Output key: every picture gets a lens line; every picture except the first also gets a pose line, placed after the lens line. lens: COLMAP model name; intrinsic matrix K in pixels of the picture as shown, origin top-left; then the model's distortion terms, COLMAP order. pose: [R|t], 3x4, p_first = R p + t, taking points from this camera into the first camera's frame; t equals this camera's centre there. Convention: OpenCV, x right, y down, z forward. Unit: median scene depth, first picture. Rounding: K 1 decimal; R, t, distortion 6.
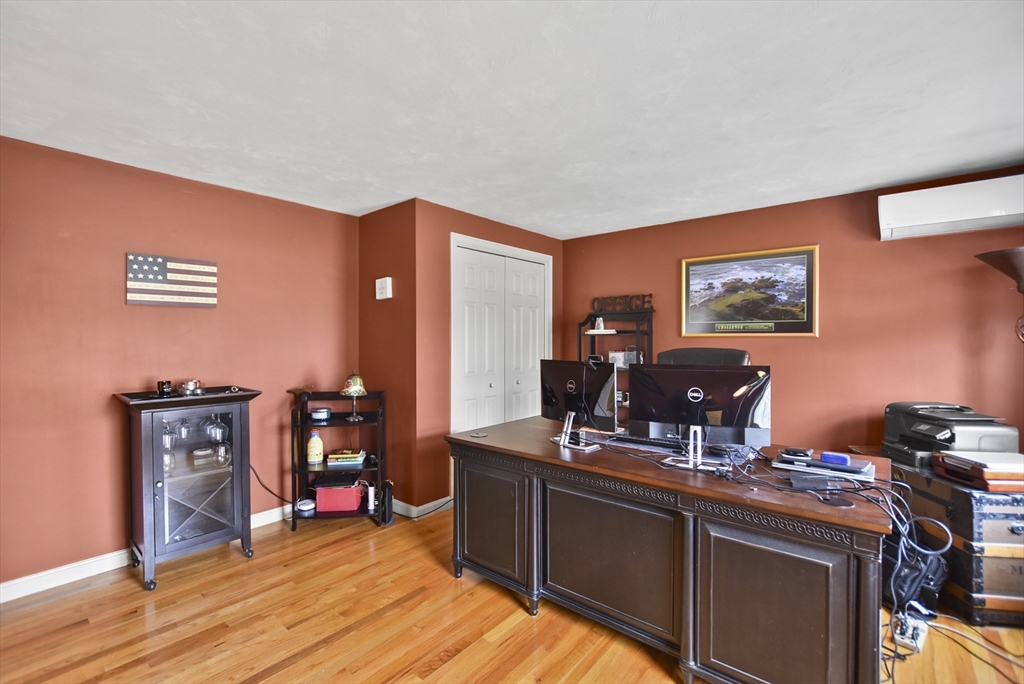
lens RADIAL K [[449.6, 0, 508.1], [0, 449.6, 349.0], [0, 0, 1]] dist [-0.011771, -0.000151]
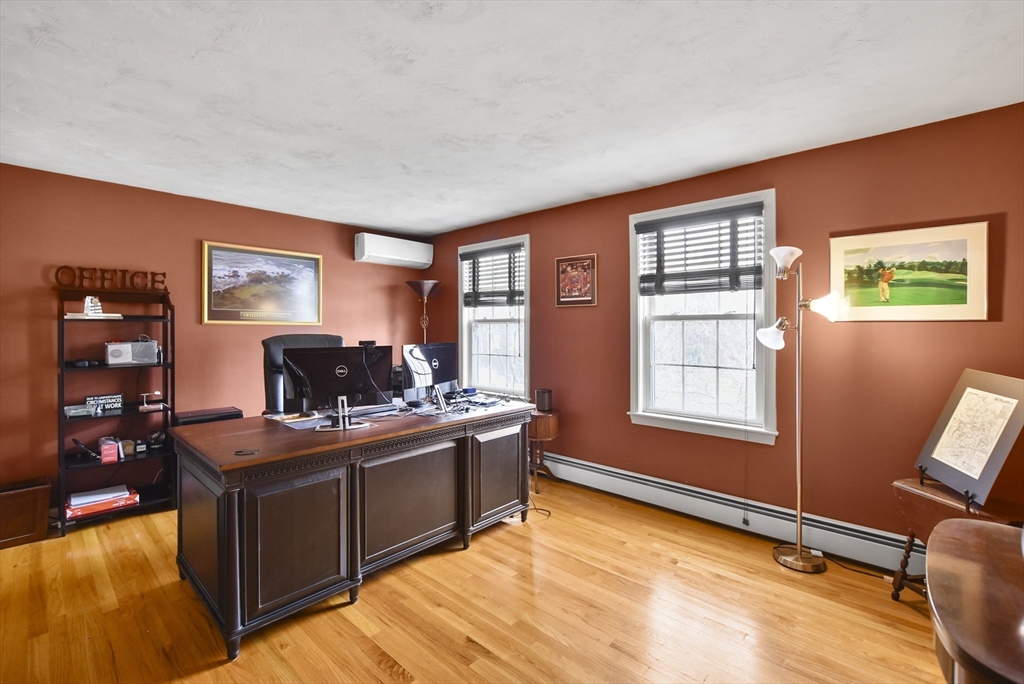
lens RADIAL K [[451.4, 0, 511.3], [0, 451.4, 323.5], [0, 0, 1]] dist [-0.001715, -0.000139]
pose [[0.042395, 0.012785, 0.999019, -0.537785], [0.029908, 0.999454, -0.014060, 0.003706], [-0.998653, 0.030475, 0.041990, 0.345187]]
